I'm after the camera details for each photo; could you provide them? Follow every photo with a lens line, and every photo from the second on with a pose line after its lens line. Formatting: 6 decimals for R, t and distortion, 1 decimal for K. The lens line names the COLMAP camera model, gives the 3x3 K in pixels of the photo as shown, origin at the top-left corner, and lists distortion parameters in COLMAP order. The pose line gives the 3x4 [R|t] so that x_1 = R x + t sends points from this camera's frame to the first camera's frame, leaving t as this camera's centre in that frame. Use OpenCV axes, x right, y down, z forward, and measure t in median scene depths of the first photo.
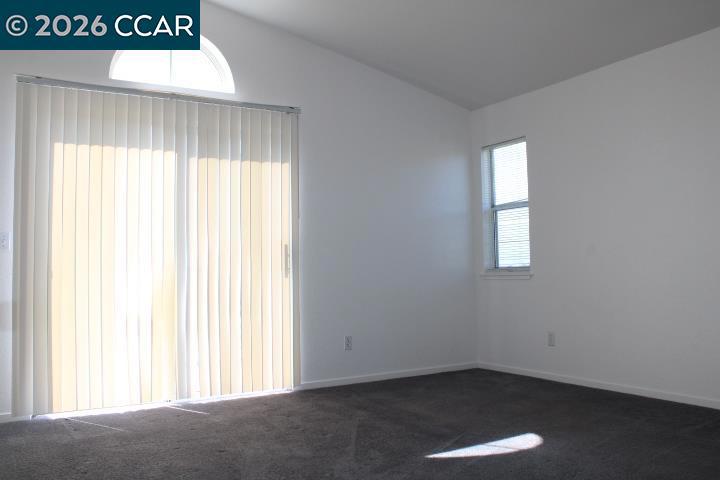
lens RADIAL K [[611.5, 0, 360.0], [0, 611.5, 240.0], [0, 0, 1]] dist [-0.153113, 0.146180]
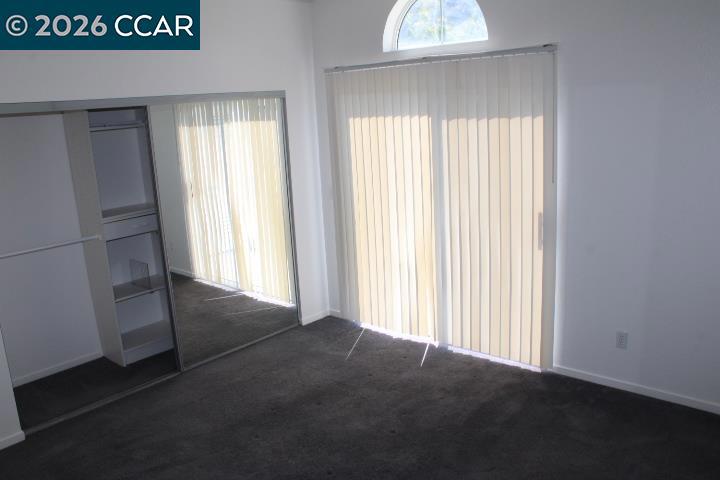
lens RADIAL K [[611.5, 0, 360.0], [0, 611.5, 240.0], [0, 0, 1]] dist [-0.153113, 0.146180]
pose [[0.314570, 0.207197, -0.926345, 0.641567], [0.098044, 0.963575, 0.248818, -0.207165], [0.944157, -0.169093, 0.282798, 0.550156]]
